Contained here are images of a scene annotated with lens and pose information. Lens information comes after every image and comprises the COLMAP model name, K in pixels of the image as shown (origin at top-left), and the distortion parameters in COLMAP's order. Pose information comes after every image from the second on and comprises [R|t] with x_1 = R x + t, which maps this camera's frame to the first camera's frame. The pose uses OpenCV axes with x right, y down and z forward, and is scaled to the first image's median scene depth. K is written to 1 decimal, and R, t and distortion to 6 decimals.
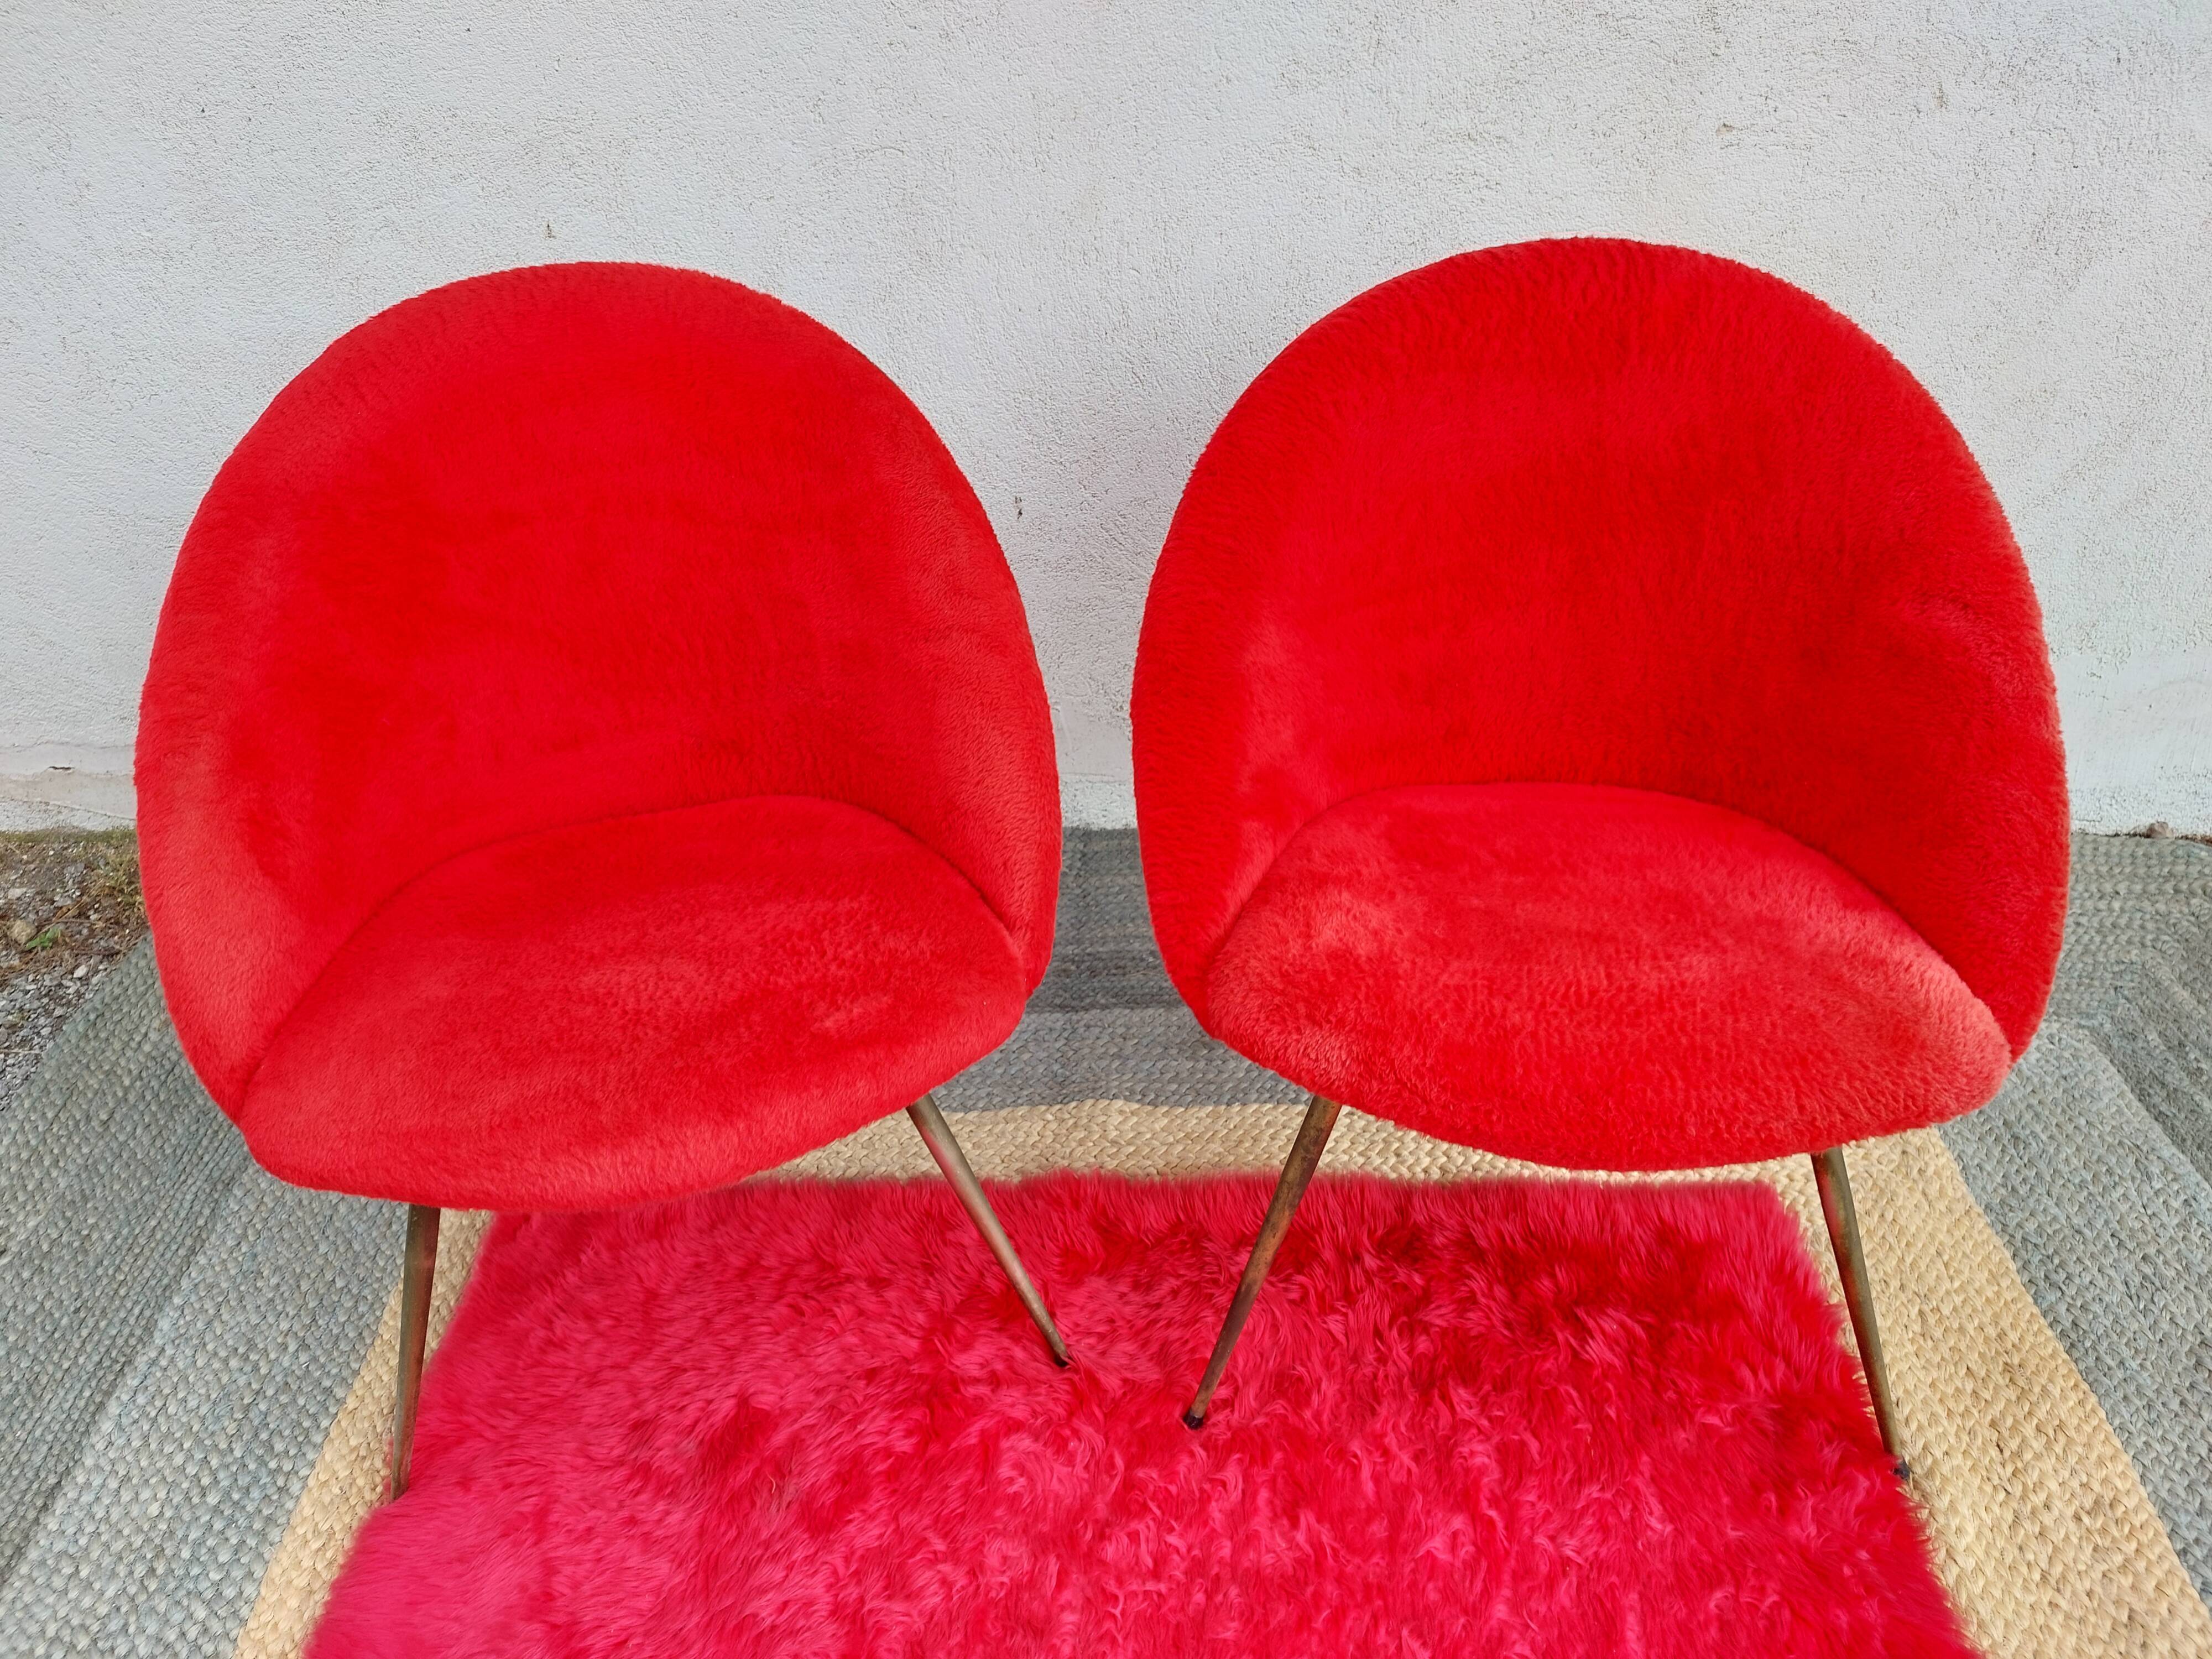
lens RADIAL K [[1606.0, 0, 1104.2], [0, 1606.0, 812.7], [0, 0, 1]] dist [0.047502, -0.037361]
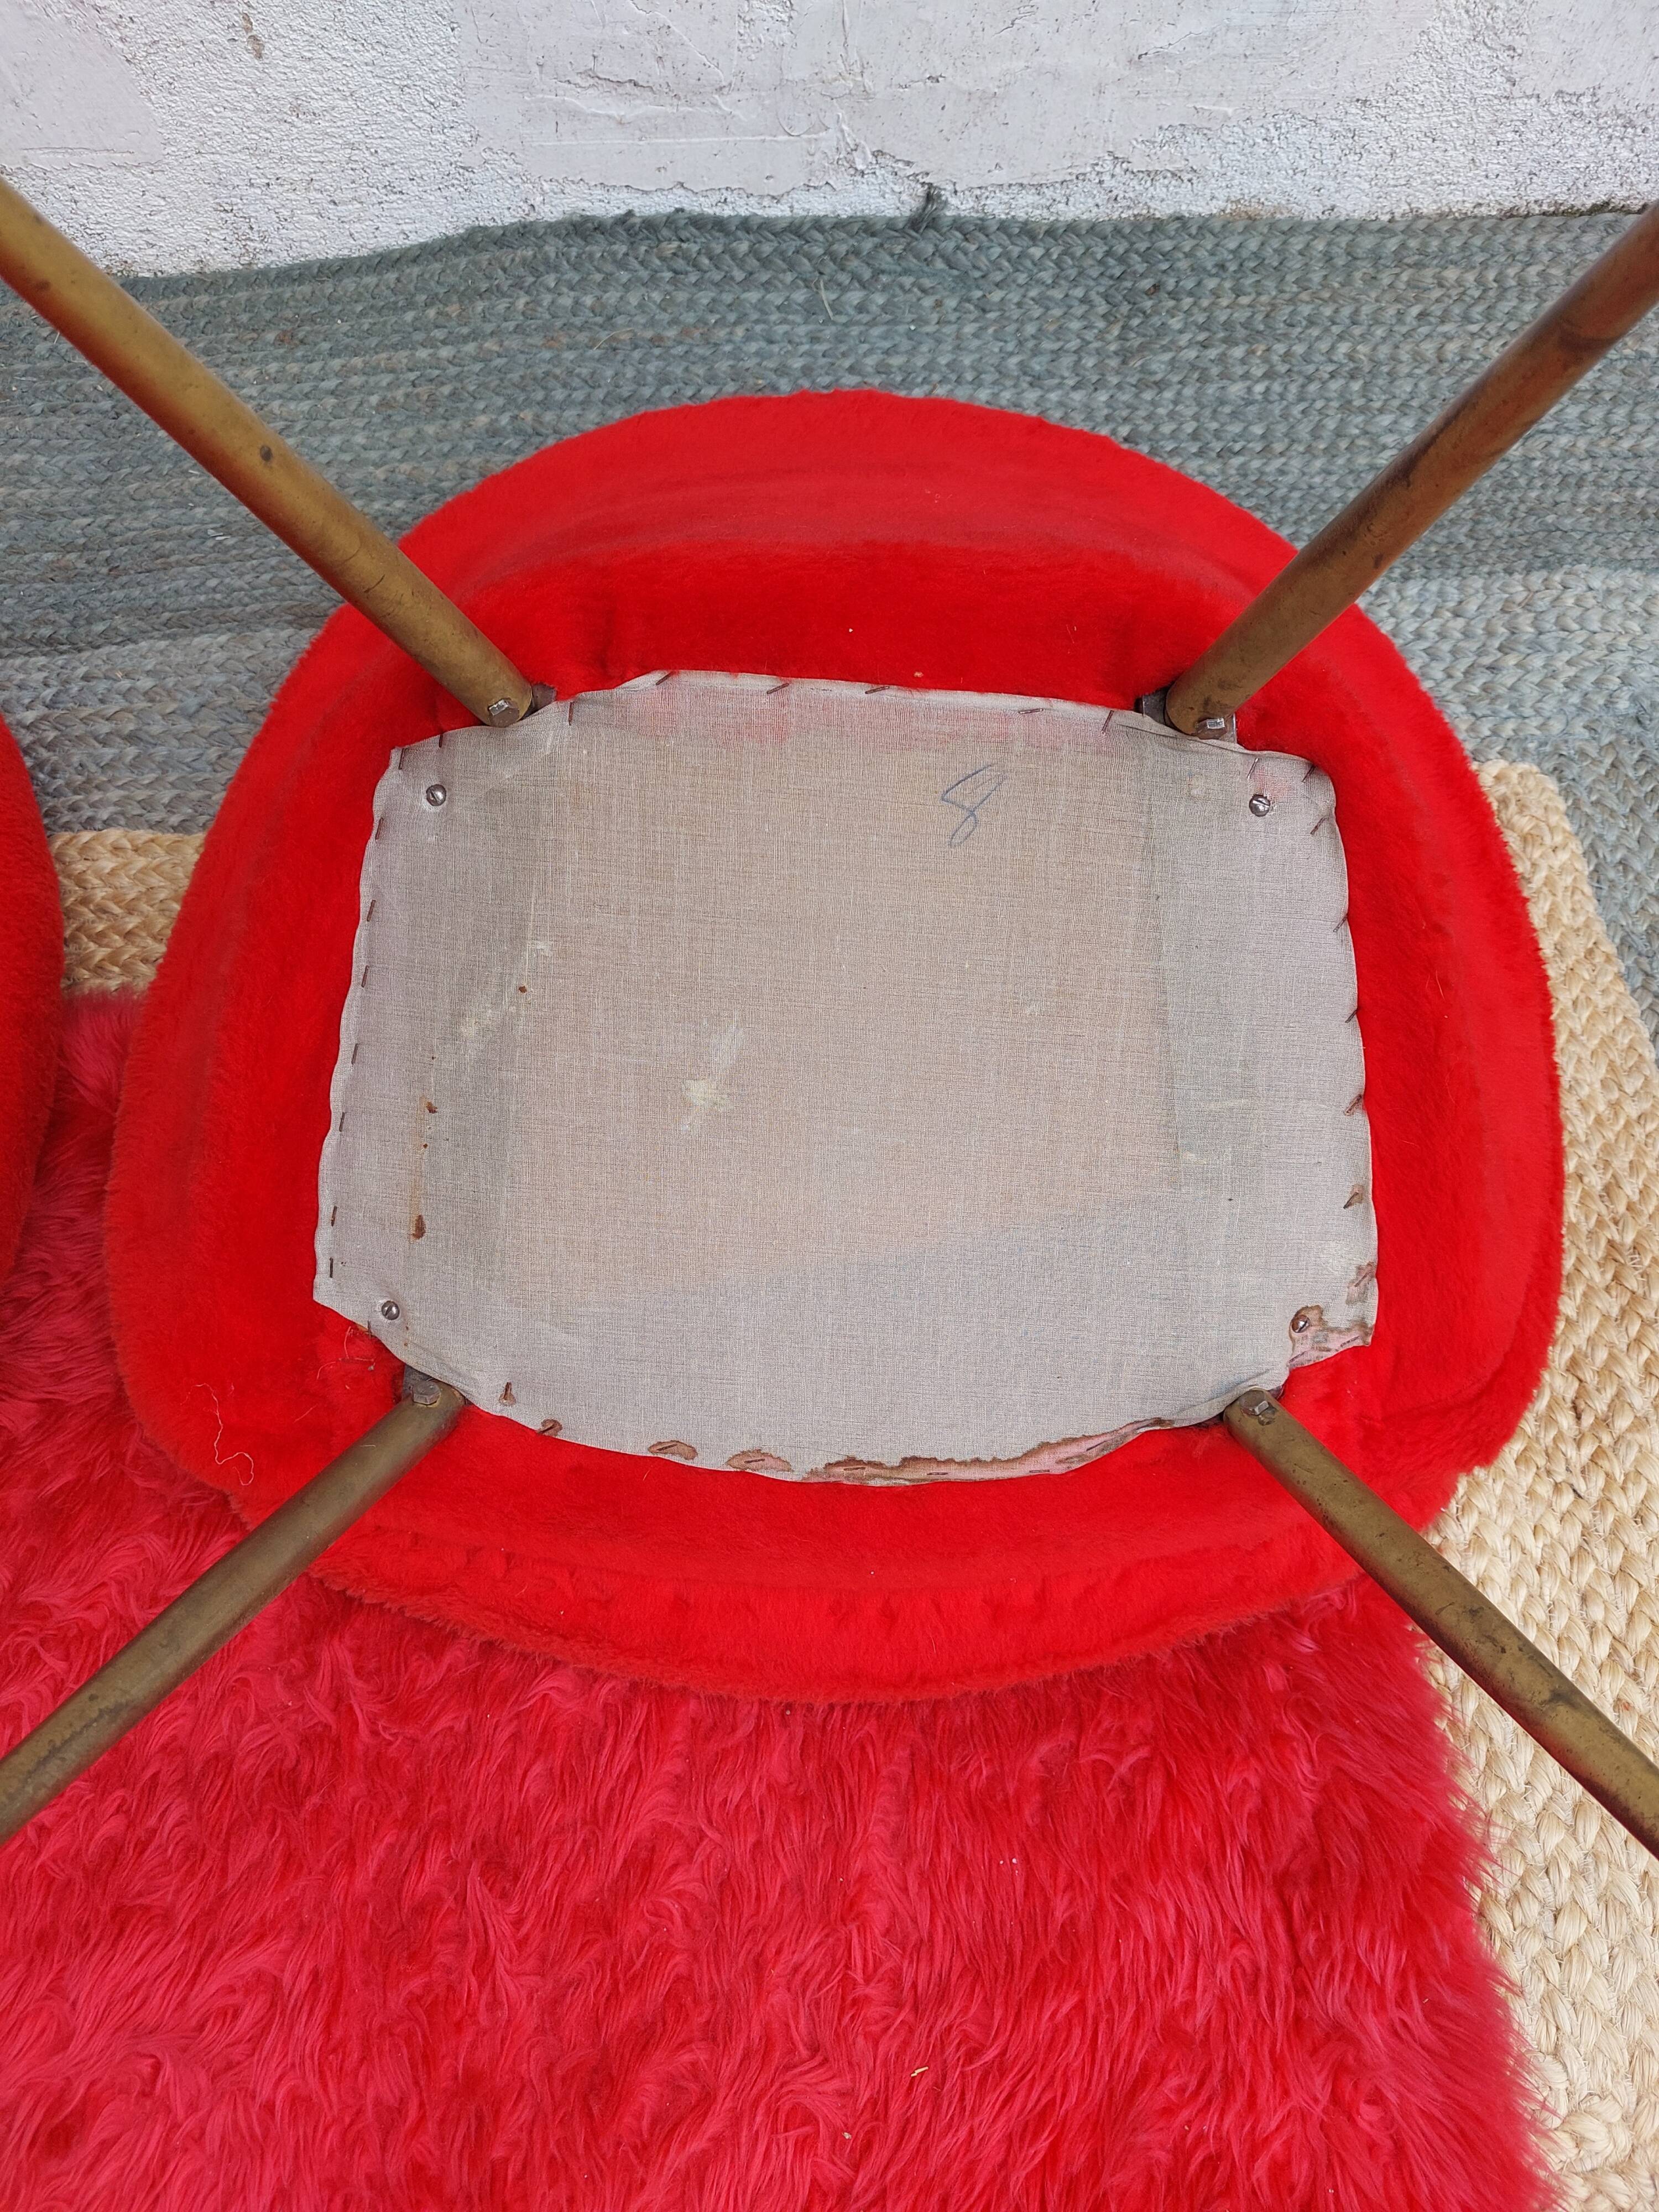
lens RADIAL K [[1560.3, 0, 824.3], [0, 1560.3, 1115.1], [0, 0, 1]] dist [0.010313, 0.003092]
pose [[0.996800, -0.065983, 0.045131, 0.253689], [0.037163, 0.882323, 0.469175, 0.029616], [-0.070778, -0.465997, 0.881951, 0.549565]]
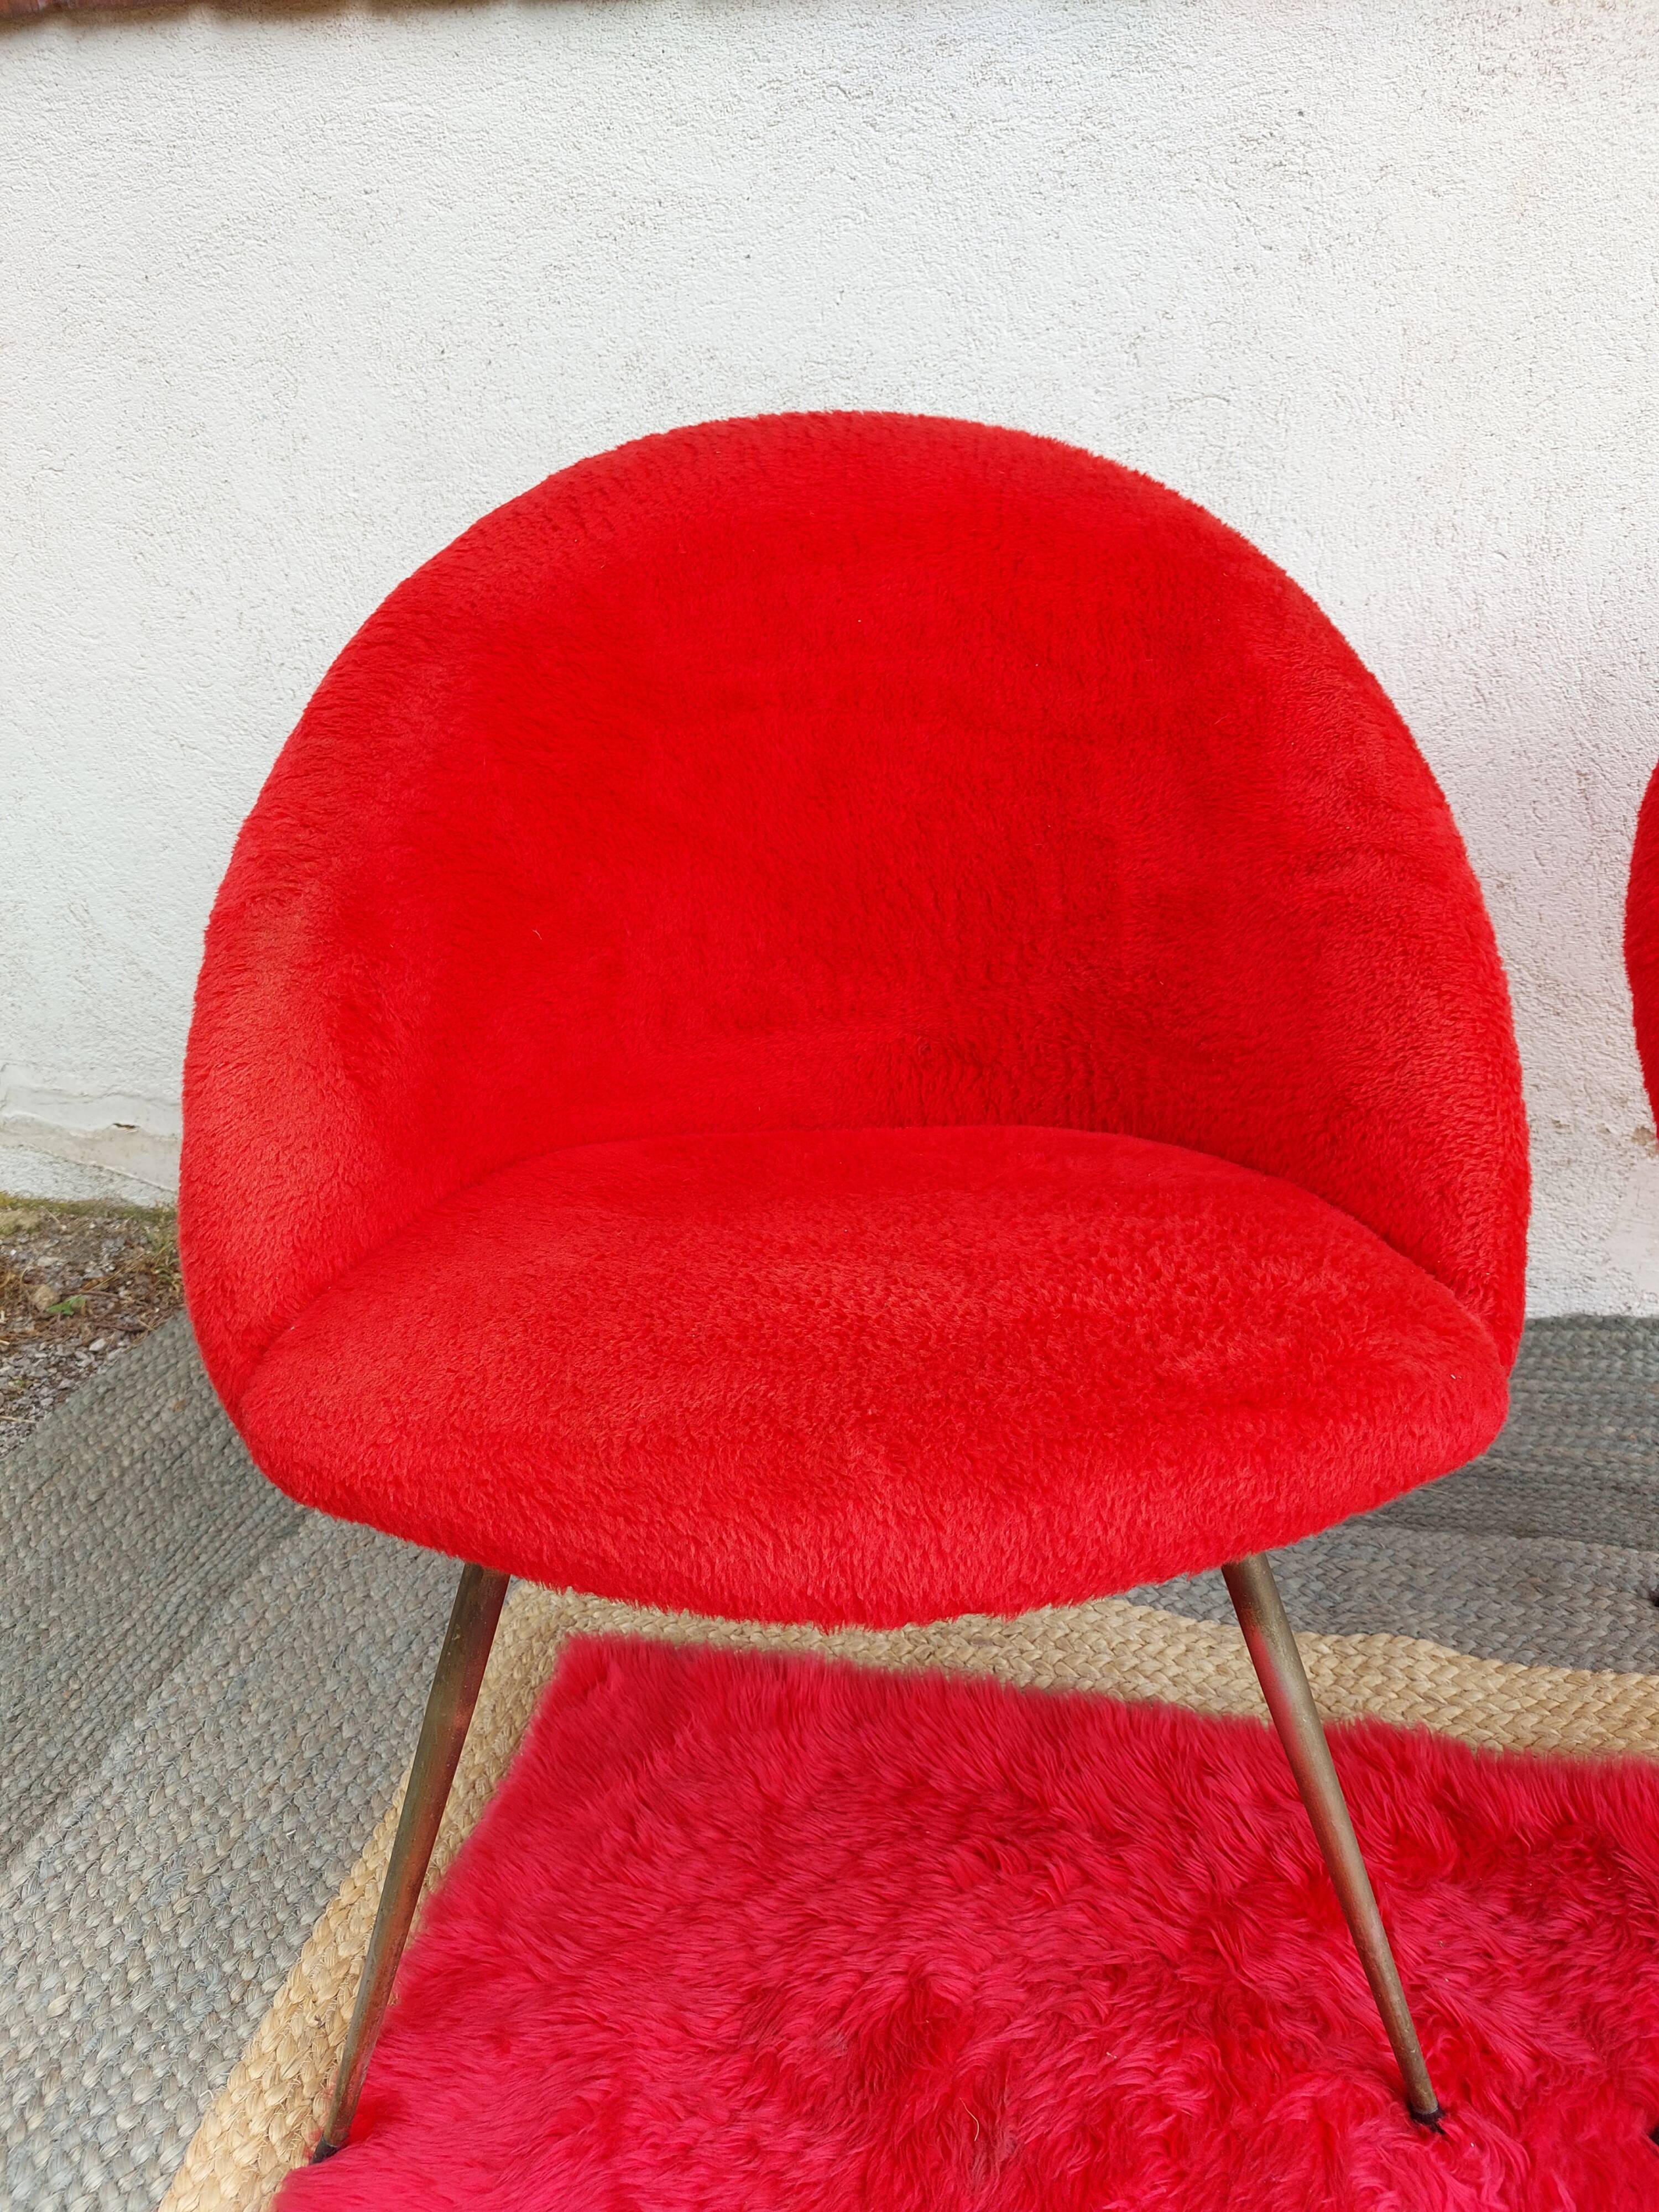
lens RADIAL K [[1597.0, 0, 831.7], [0, 1597.0, 1144.3], [0, 0, 1]] dist [0.044163, -0.038788]
pose [[0.985143, 0.086762, -0.148206, -0.186510], [-0.117719, 0.969509, -0.214928, 0.177410], [0.125039, 0.229181, 0.965319, 0.291283]]
